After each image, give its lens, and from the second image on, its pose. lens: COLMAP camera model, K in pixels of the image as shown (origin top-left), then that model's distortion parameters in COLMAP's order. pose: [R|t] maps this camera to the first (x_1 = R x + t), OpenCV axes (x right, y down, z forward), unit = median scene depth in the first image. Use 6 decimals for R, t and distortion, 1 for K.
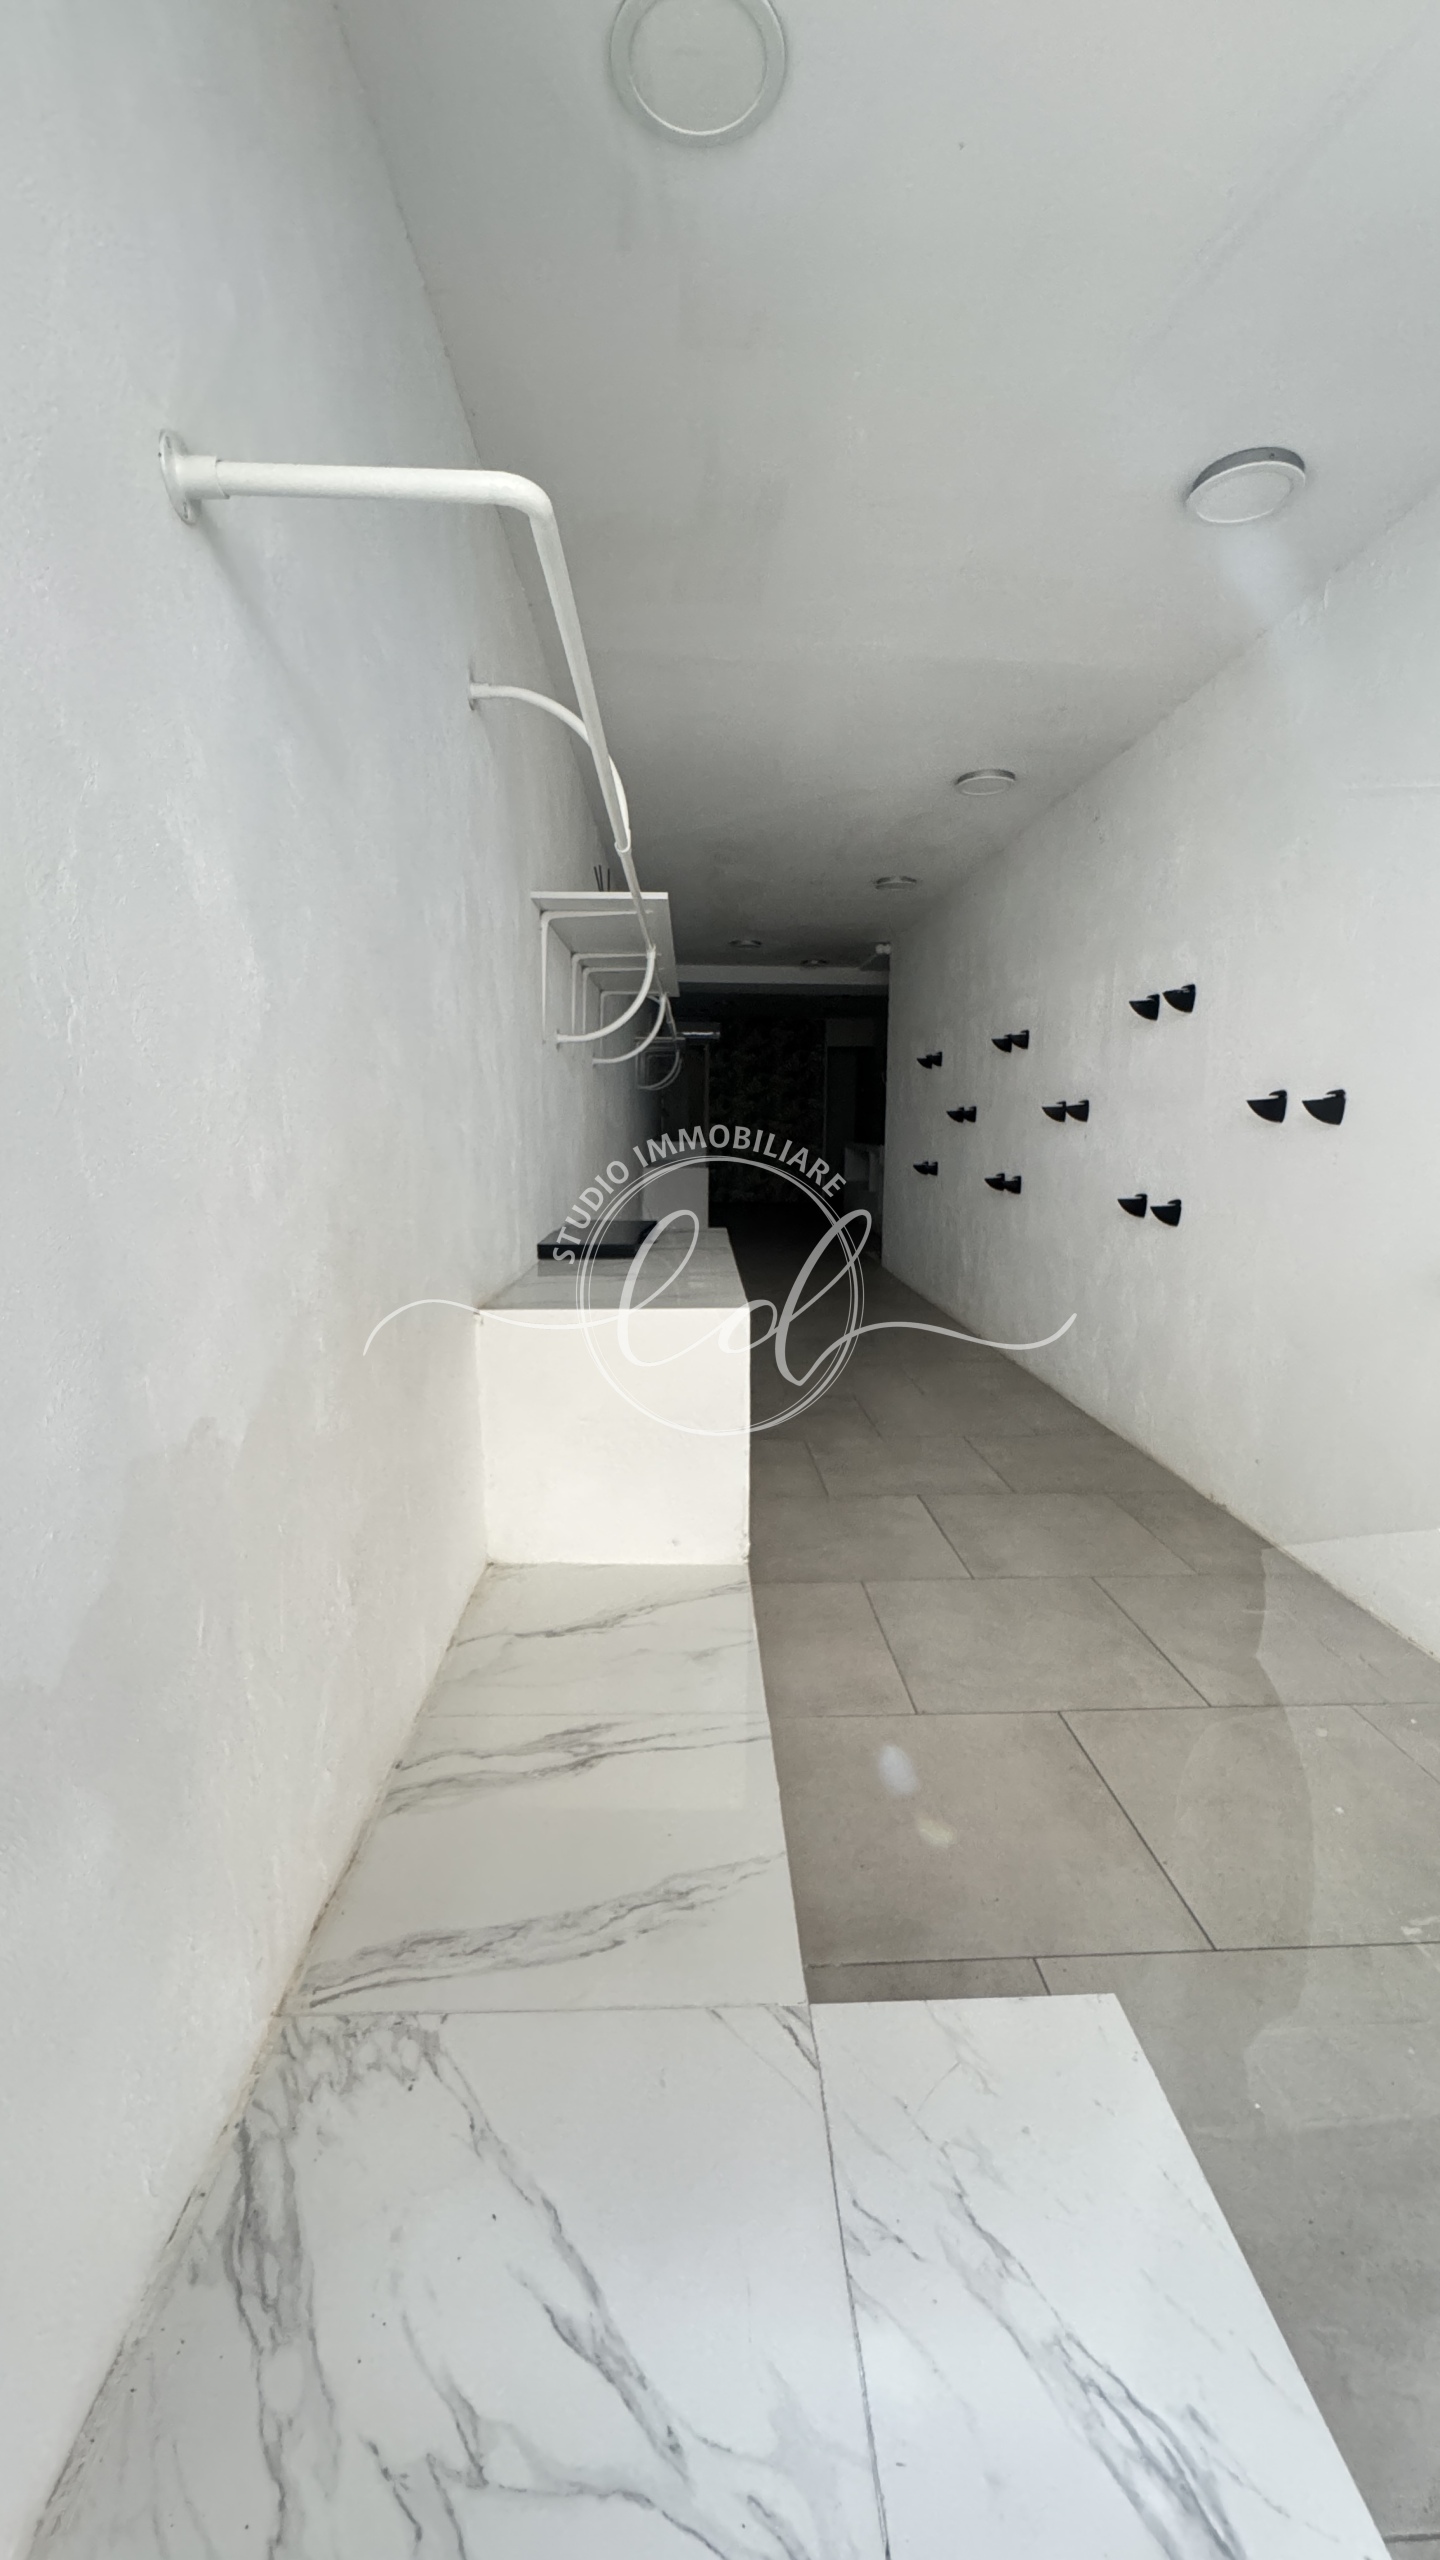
lens RADIAL K [[1053.0, 0, 717.0], [0, 1053.0, 1271.5], [0, 0, 1]] dist [0.001096, 0.000778]
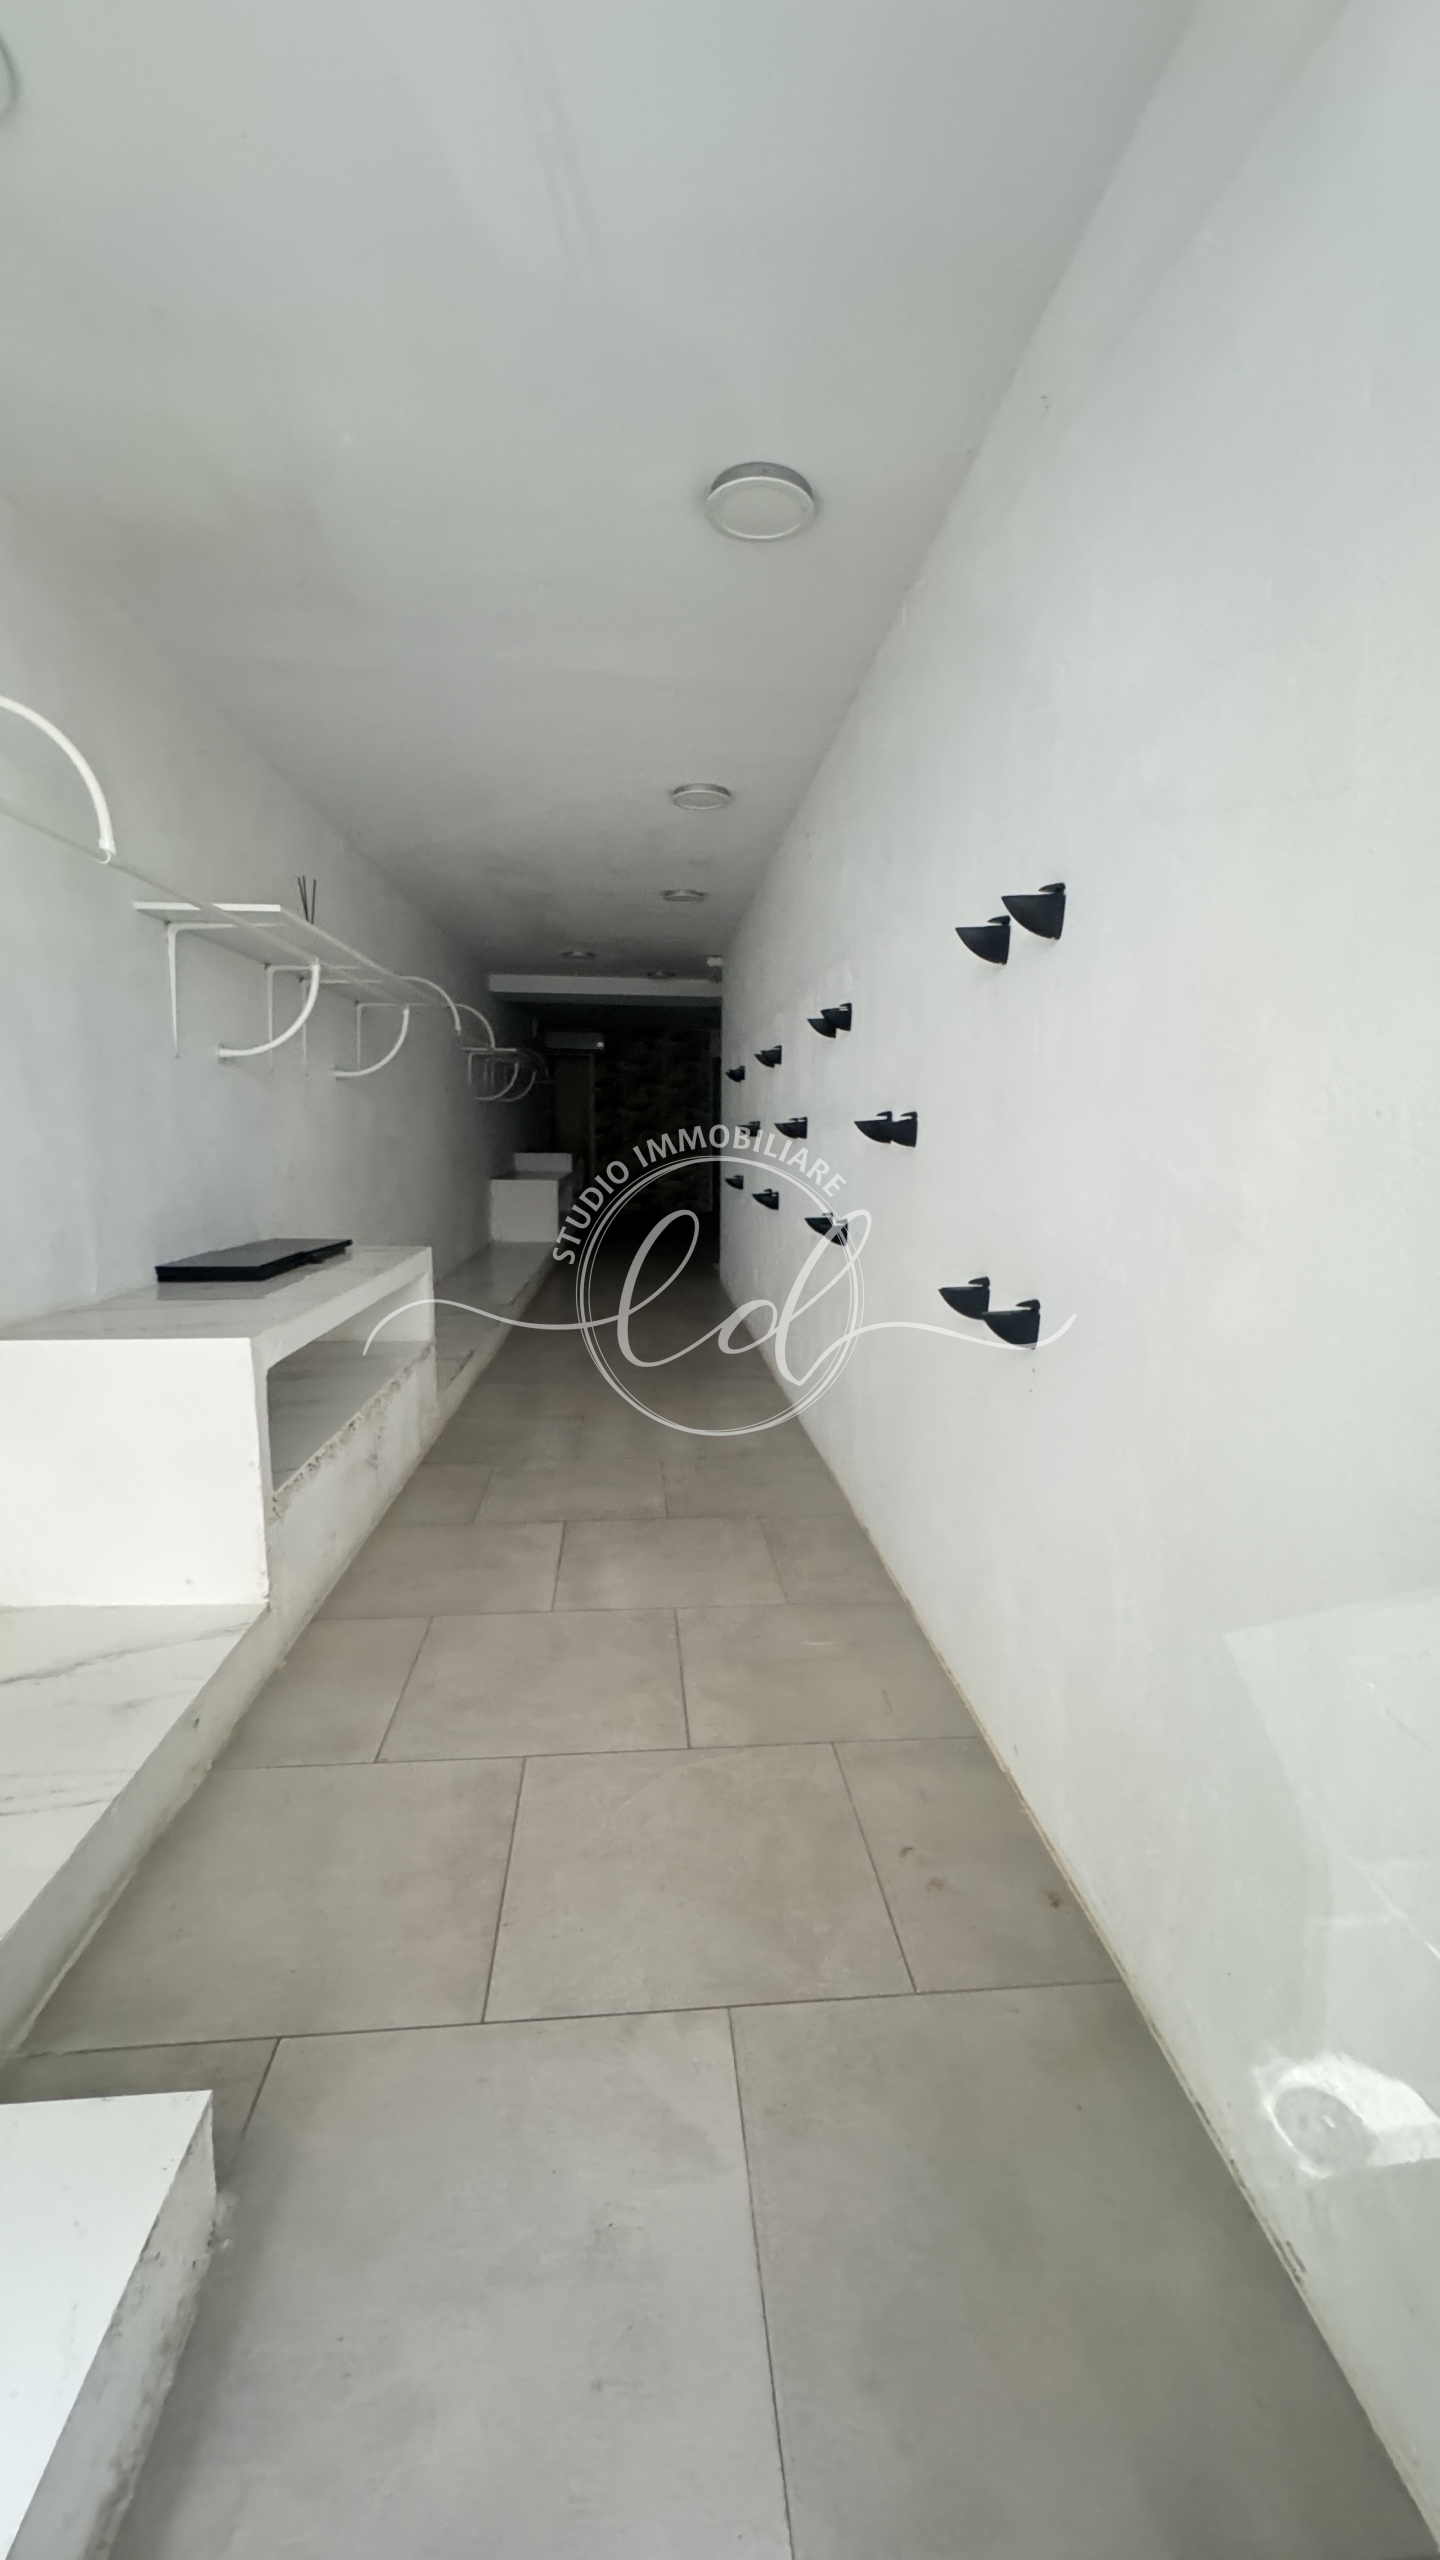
lens RADIAL K [[1053.0, 0, 717.0], [0, 1053.0, 1271.5], [0, 0, 1]] dist [0.001096, 0.000778]
pose [[0.999310, -0.002115, 0.037086, 0.424740], [0.002409, 0.999966, -0.007903, -0.017452], [-0.037068, 0.007987, 0.999281, 0.022706]]
